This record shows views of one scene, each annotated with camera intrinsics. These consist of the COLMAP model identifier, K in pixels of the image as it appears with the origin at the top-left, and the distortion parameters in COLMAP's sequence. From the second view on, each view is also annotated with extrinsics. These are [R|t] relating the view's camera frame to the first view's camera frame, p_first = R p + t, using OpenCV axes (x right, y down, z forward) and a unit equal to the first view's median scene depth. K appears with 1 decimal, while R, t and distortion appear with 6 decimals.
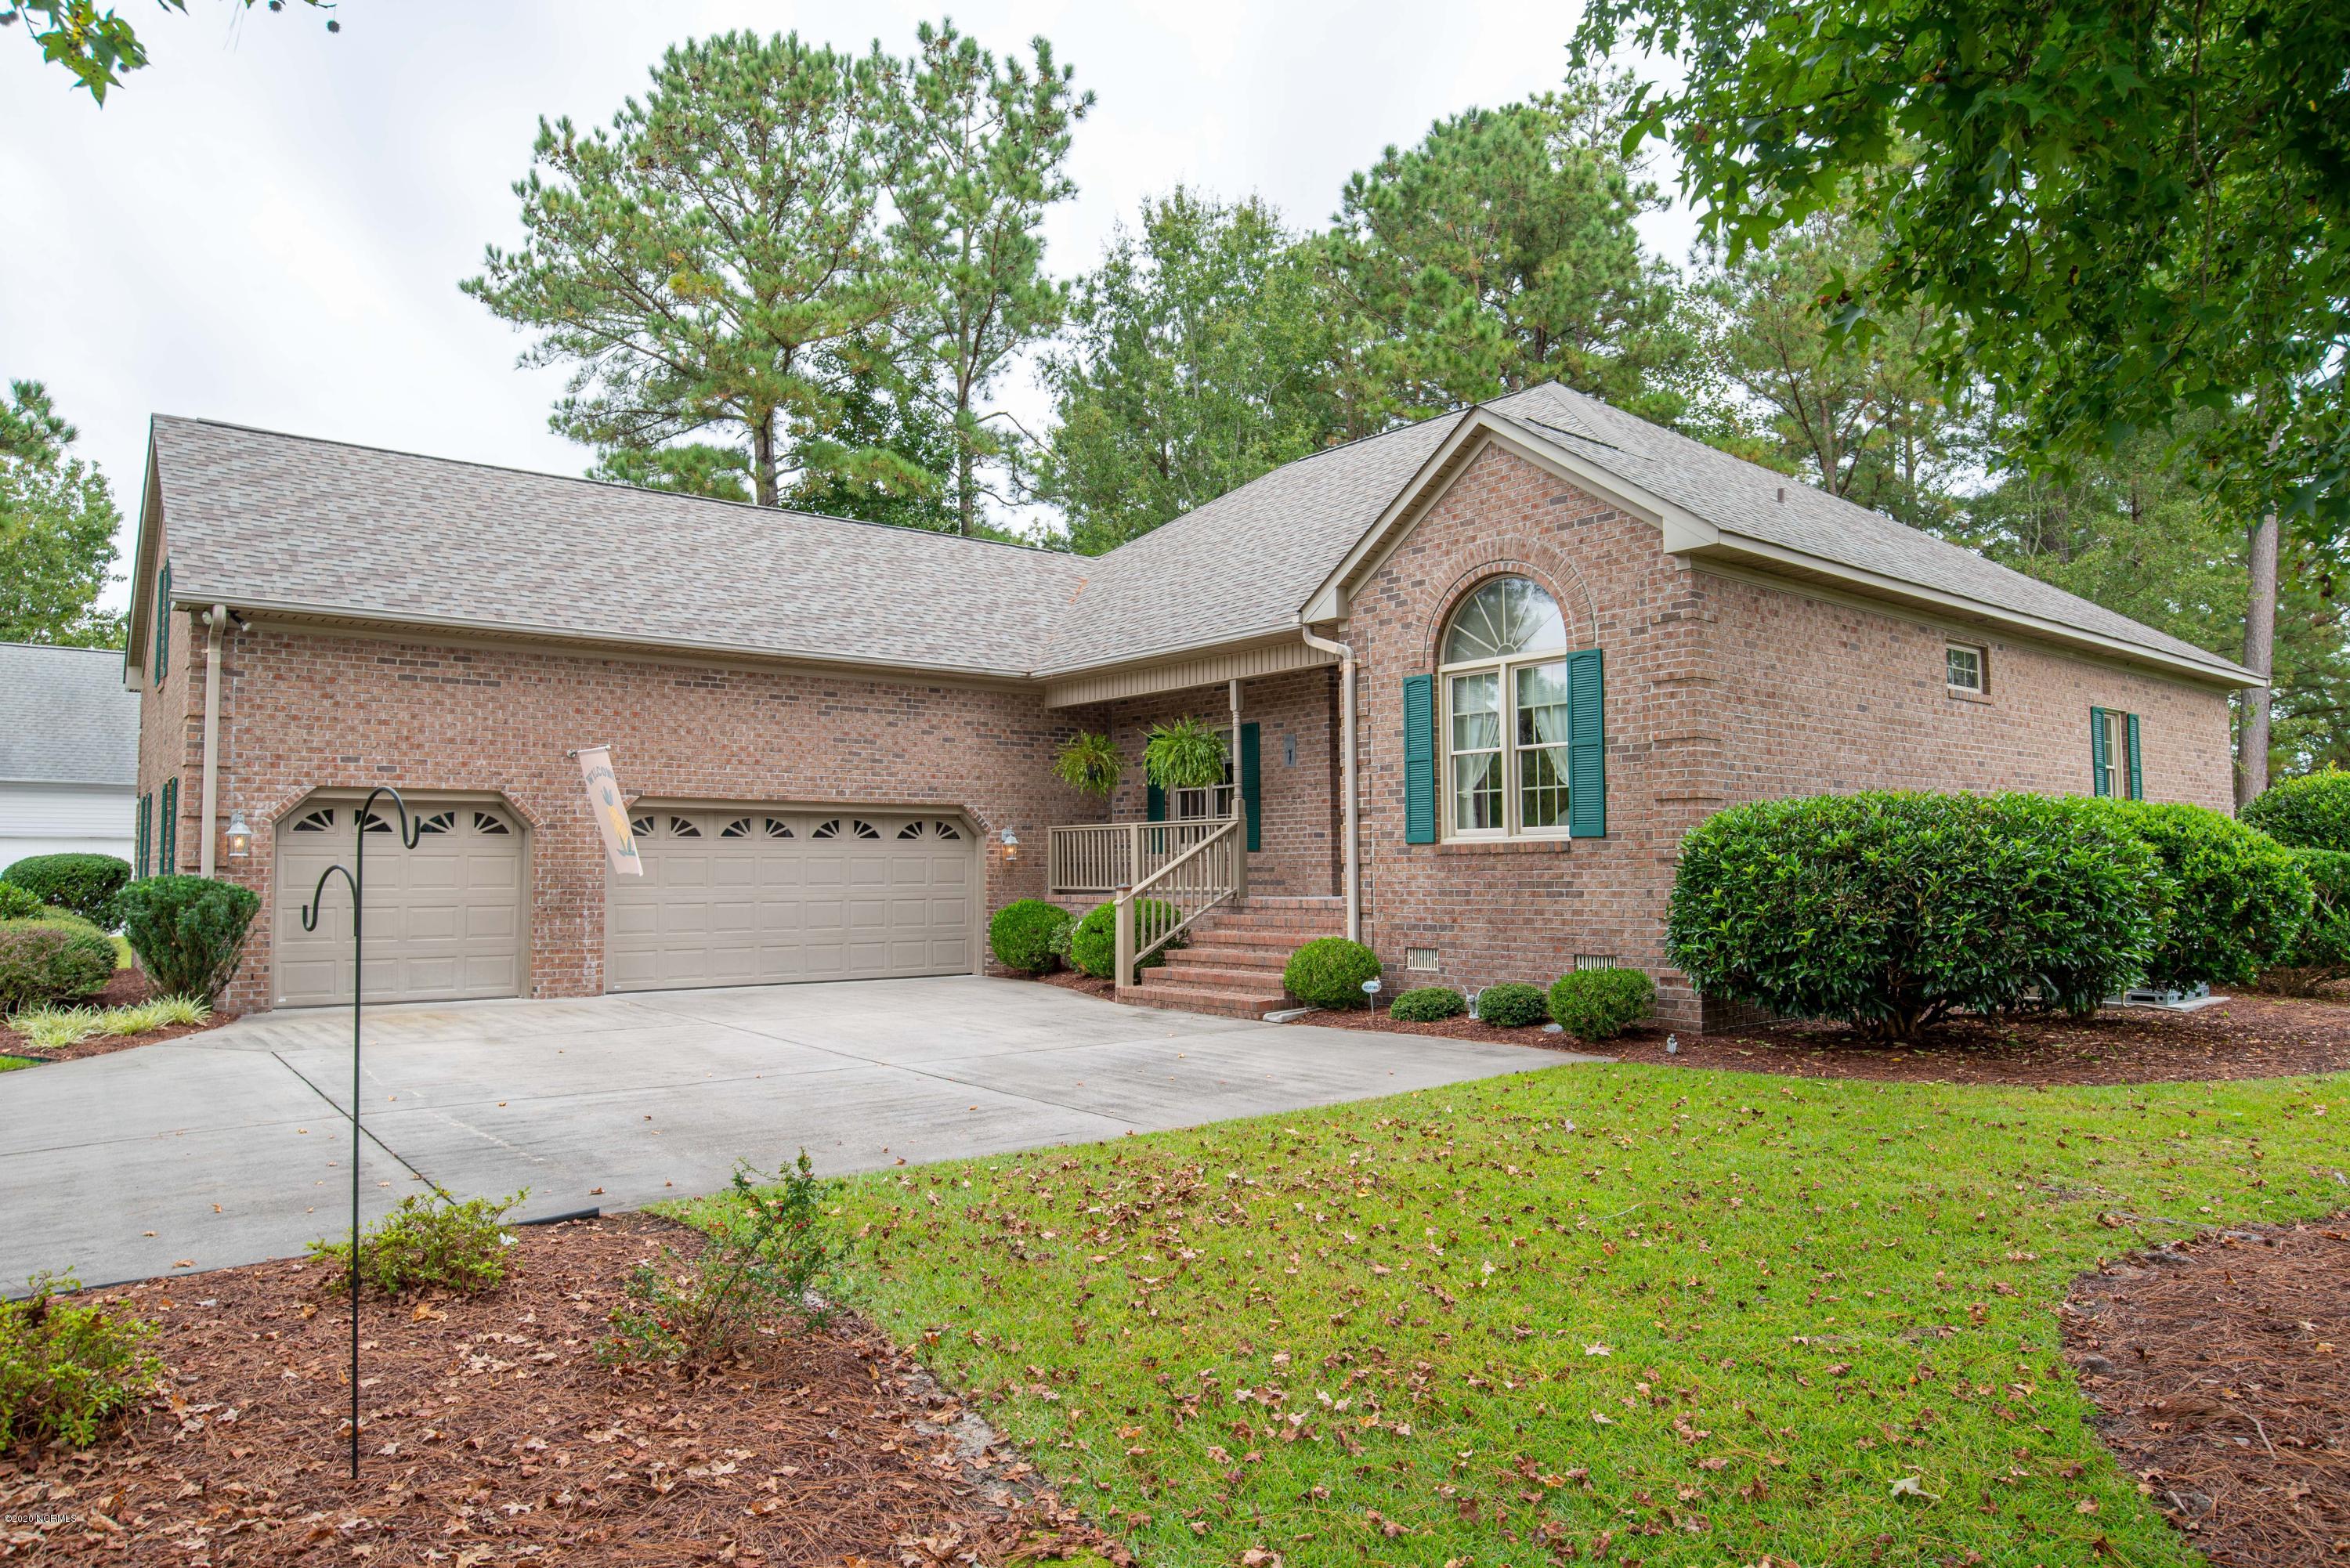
lens RADIAL K [[1488.4, 0, 1142.1], [0, 1488.4, 787.8], [0, 0, 1]] dist [-0.037388, 0.002733]
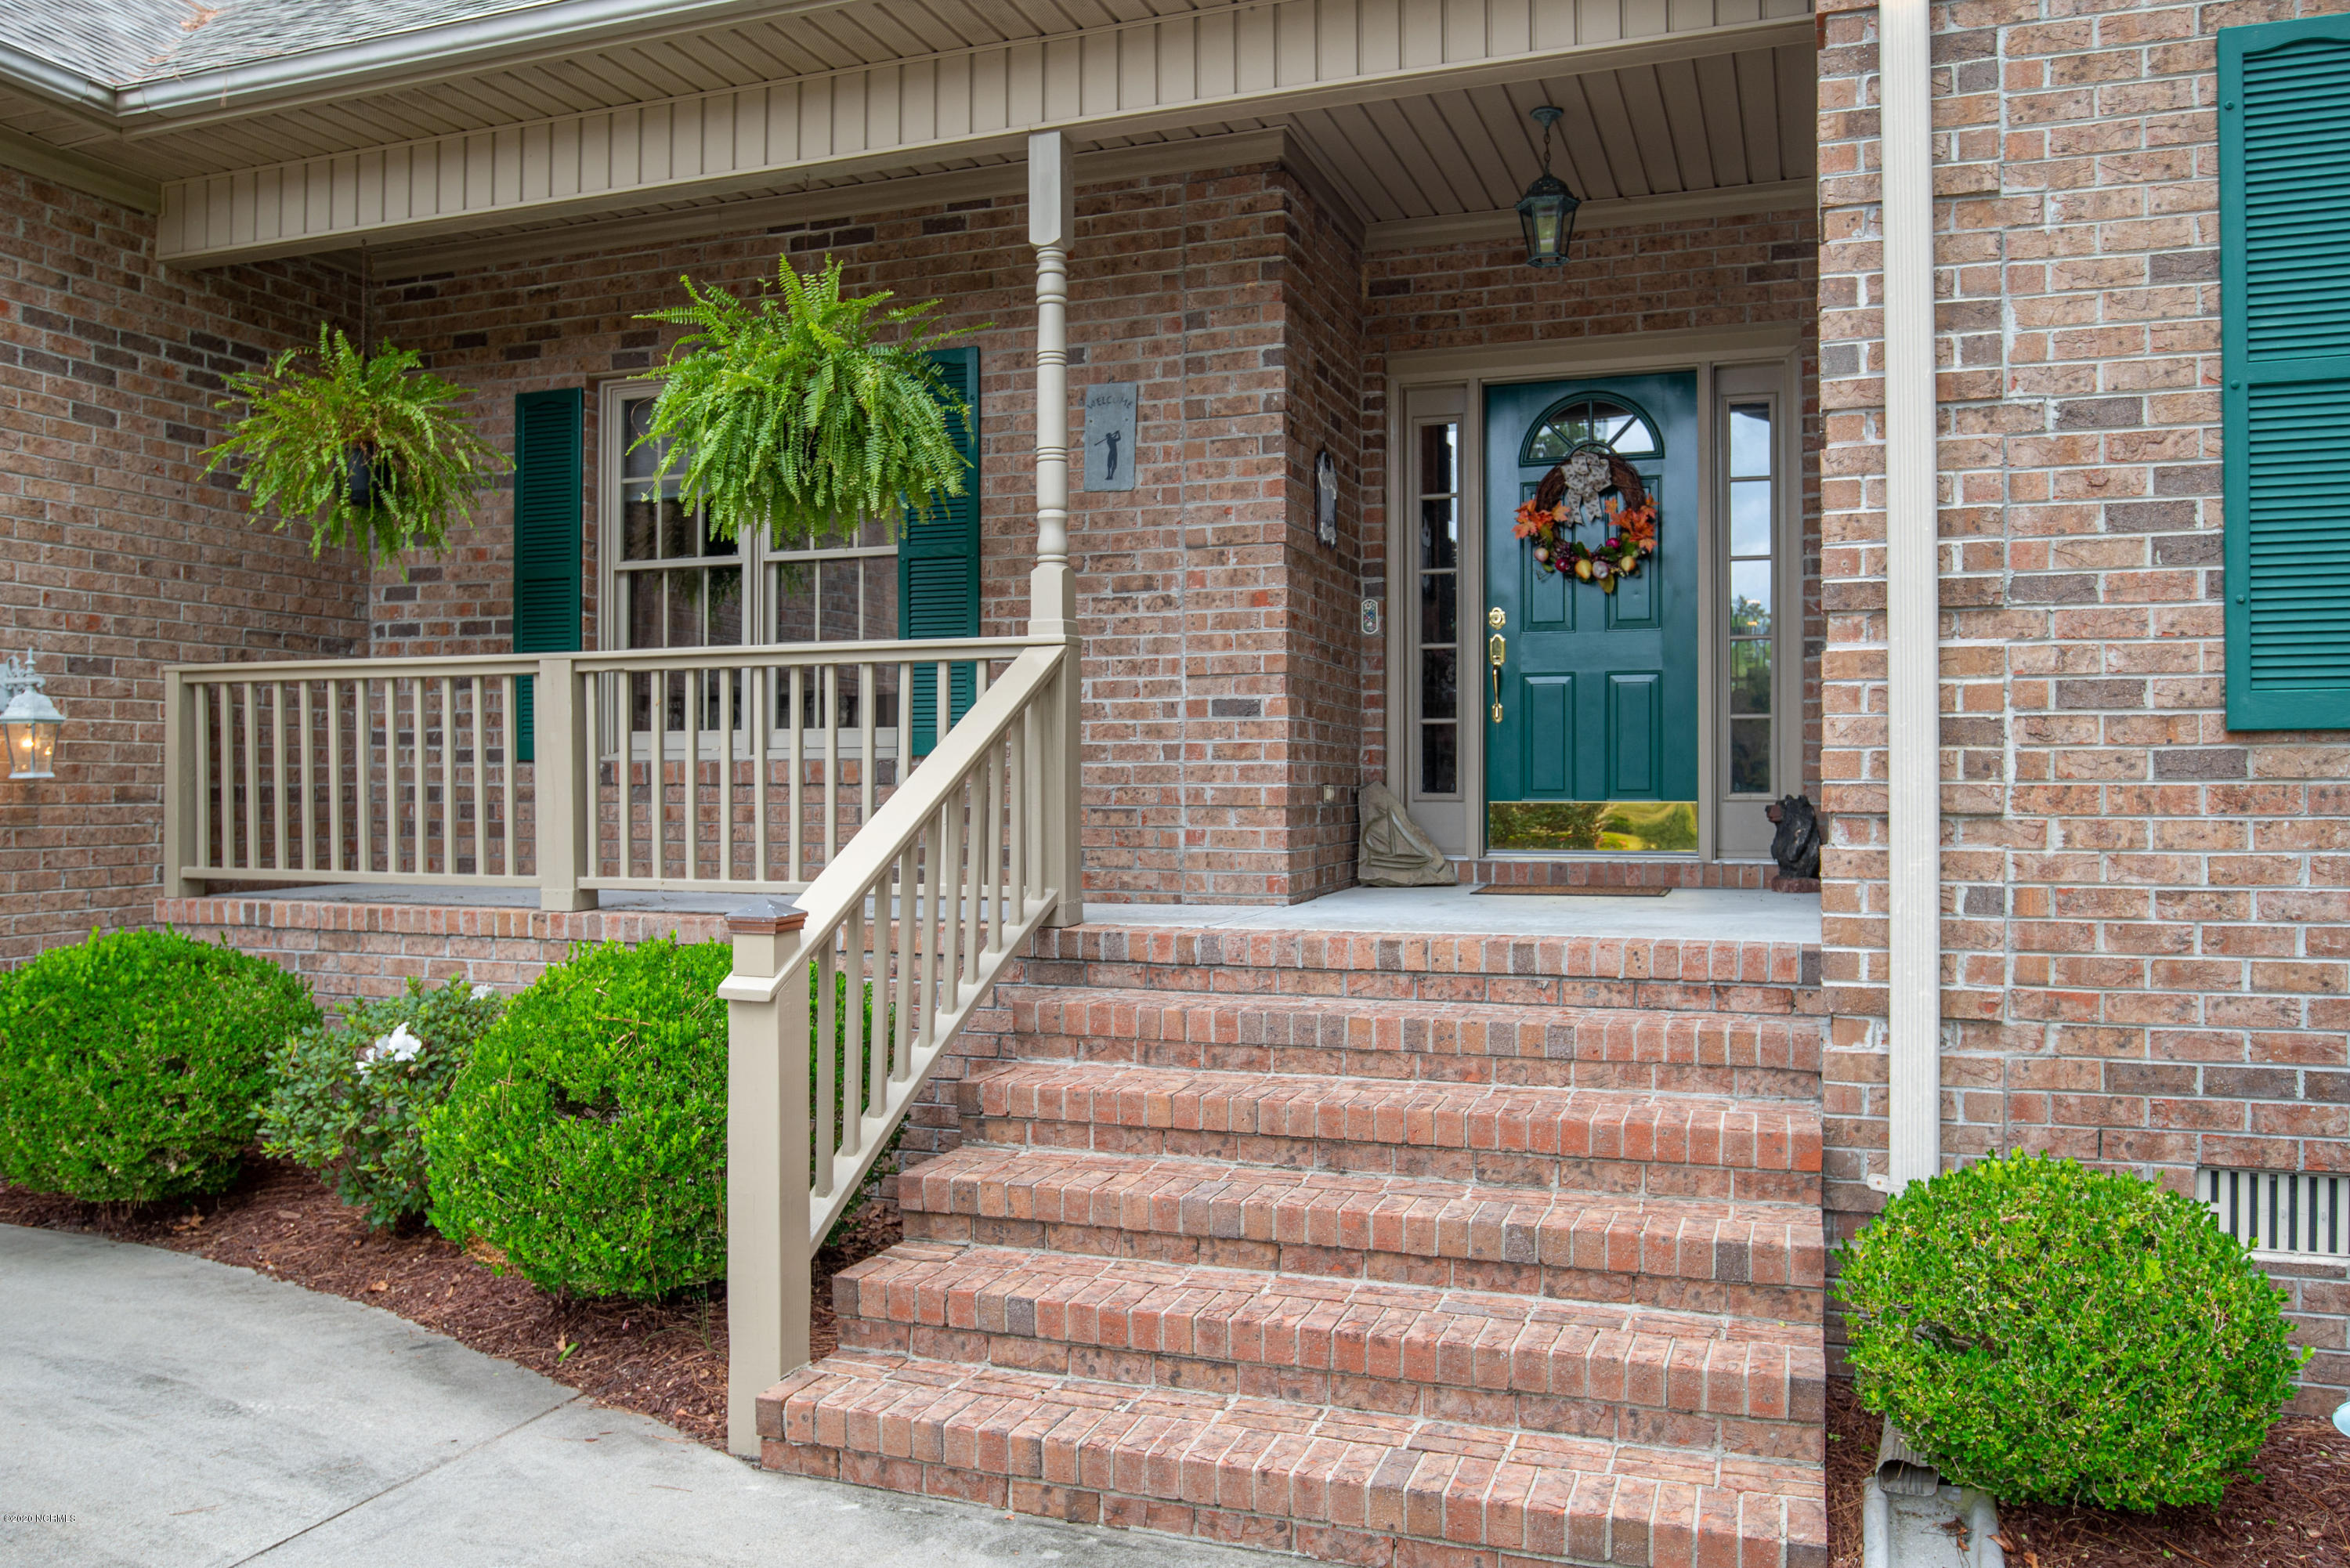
lens RADIAL K [[1777.5, 0, 1175.0], [0, 1777.5, 784.0], [0, 0, 1]] dist [-0.038798, 0.002954]
pose [[0.845157, 0.003751, 0.534504, -0.104245], [-0.032610, 0.998475, 0.044556, 0.035795], [-0.533522, -0.055087, 0.843991, 0.785435]]
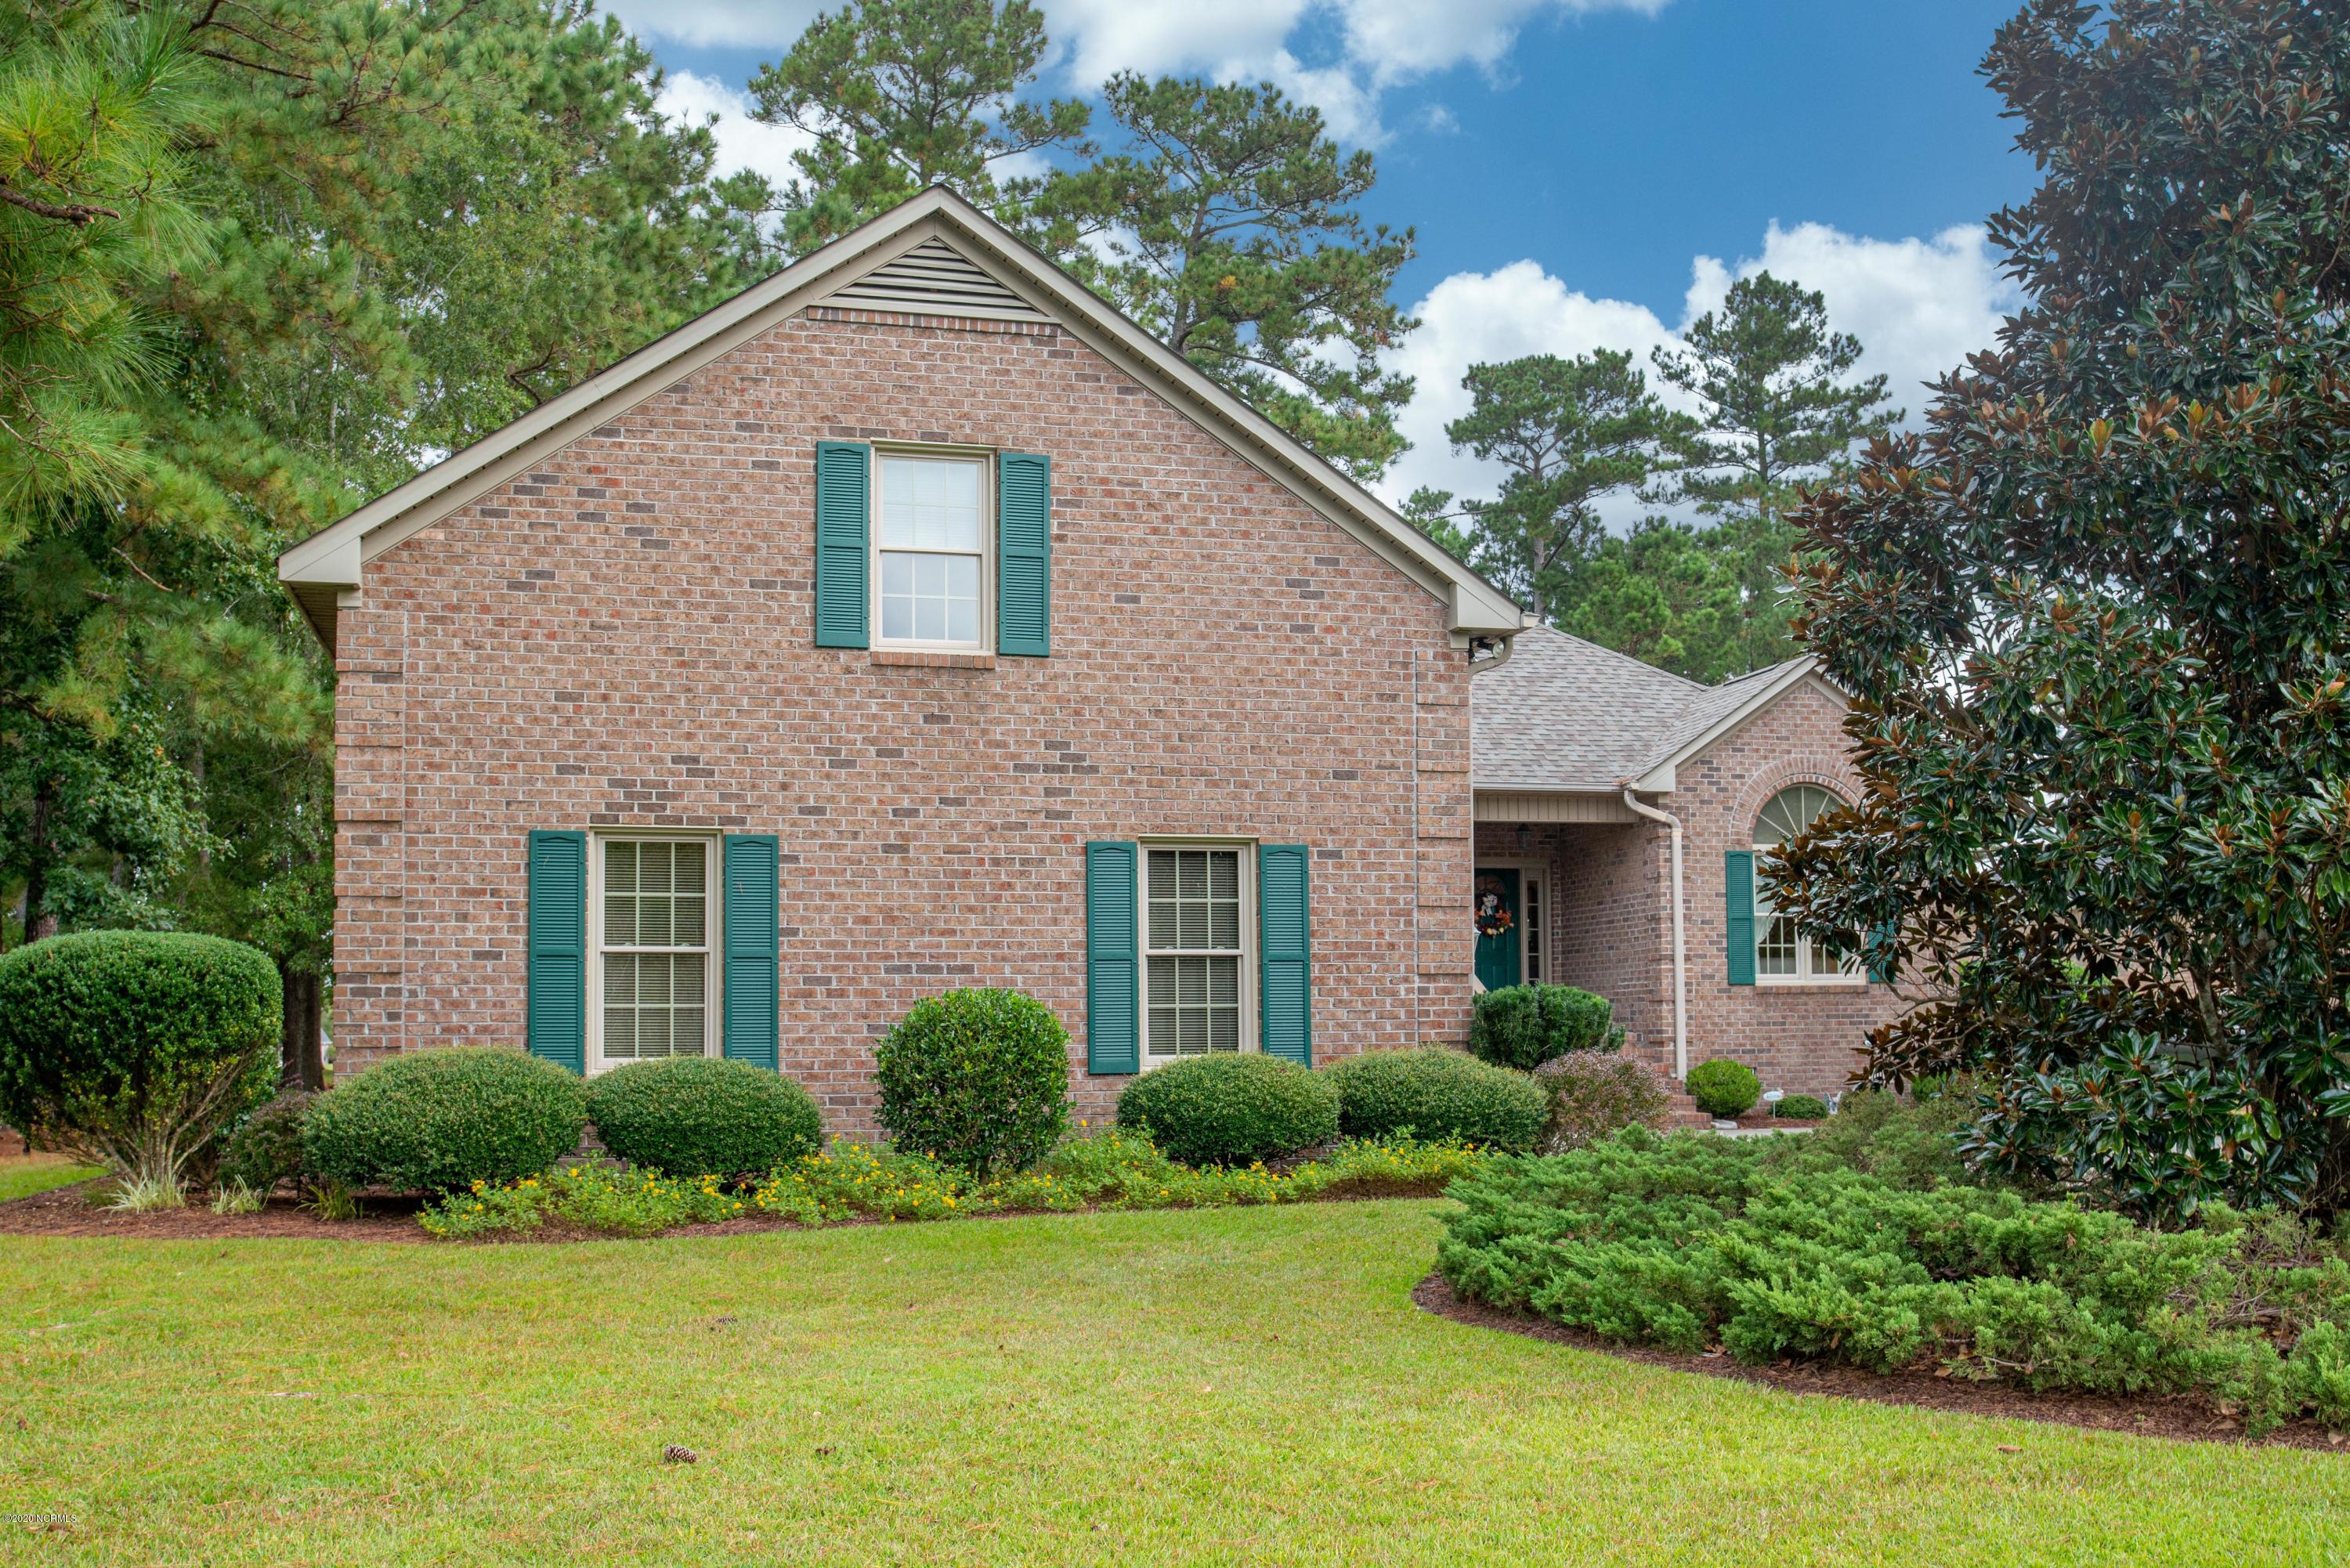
lens RADIAL K [[2458.6, 0, 1176.8], [0, 2458.6, 954.7], [0, 0, 1]] dist [-0.008399, -0.004264]
pose [[0.342235, 0.036564, 0.938903, -1.757003], [-0.039460, 0.998920, -0.024518, 0.074906], [-0.938786, -0.028659, 0.343308, 0.670818]]
